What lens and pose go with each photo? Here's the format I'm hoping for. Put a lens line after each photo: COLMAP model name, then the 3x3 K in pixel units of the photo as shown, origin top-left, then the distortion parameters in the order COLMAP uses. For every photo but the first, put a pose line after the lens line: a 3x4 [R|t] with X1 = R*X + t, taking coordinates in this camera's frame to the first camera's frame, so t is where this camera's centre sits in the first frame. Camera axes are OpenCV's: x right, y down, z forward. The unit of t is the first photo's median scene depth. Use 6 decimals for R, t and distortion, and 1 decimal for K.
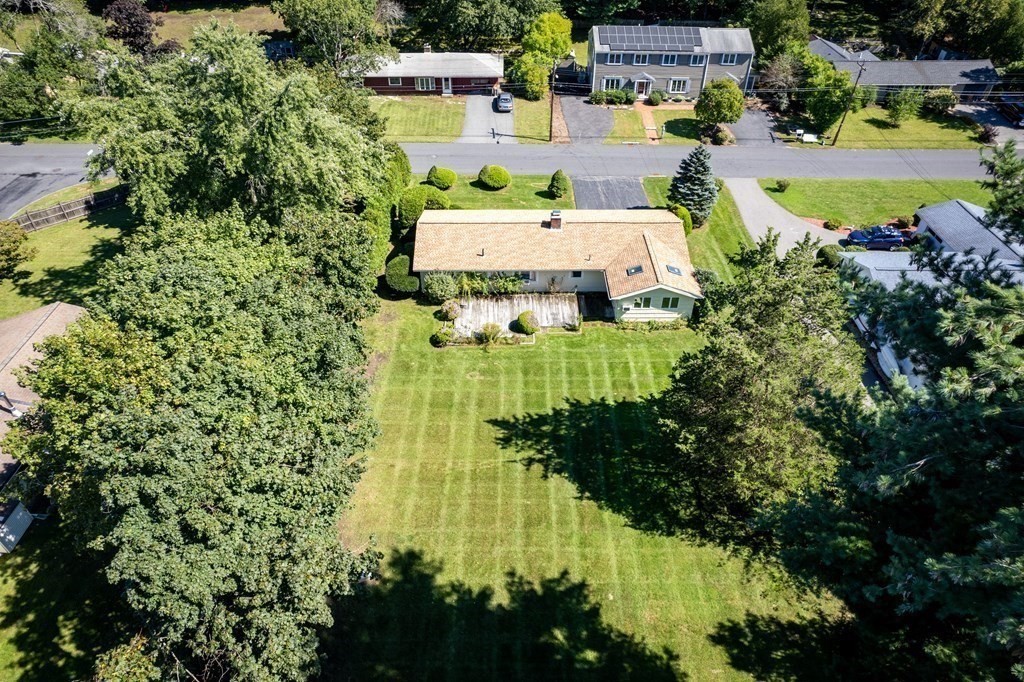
lens RADIAL K [[651.3, 0, 512.0], [0, 651.3, 341.0], [0, 0, 1]] dist [0.003173, 0.000670]
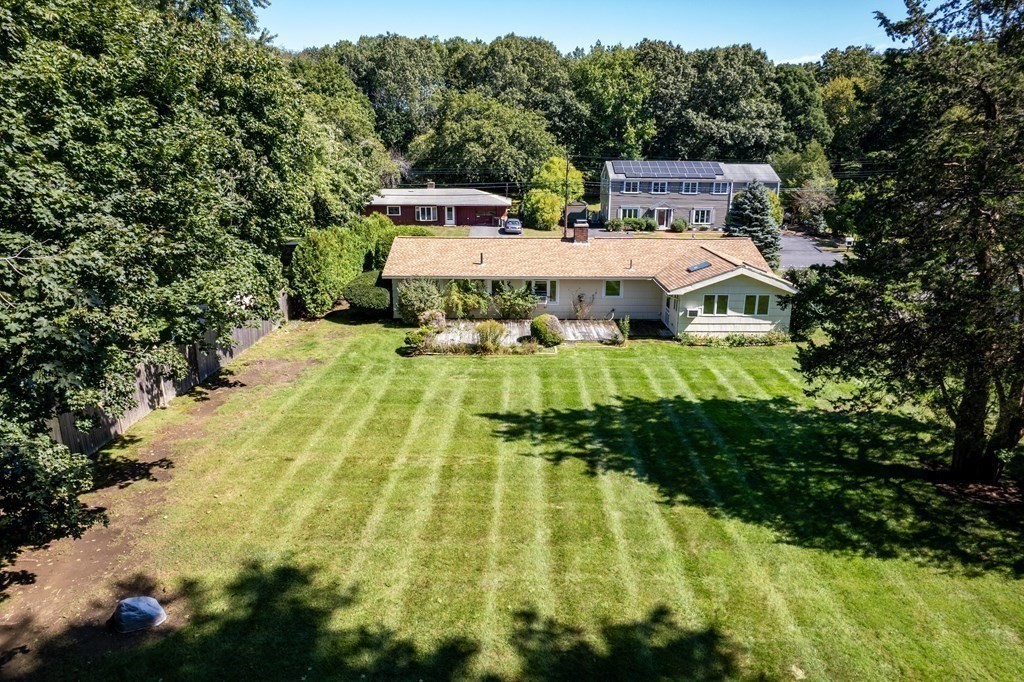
lens RADIAL K [[666.6, 0, 505.5], [0, 666.6, 328.8], [0, 0, 1]] dist [-0.018035, 0.001783]
pose [[0.999796, 0.001888, -0.020102, -0.004118], [-0.009753, 0.916929, -0.398931, 0.272401], [0.017679, 0.399046, 0.916760, 0.424132]]
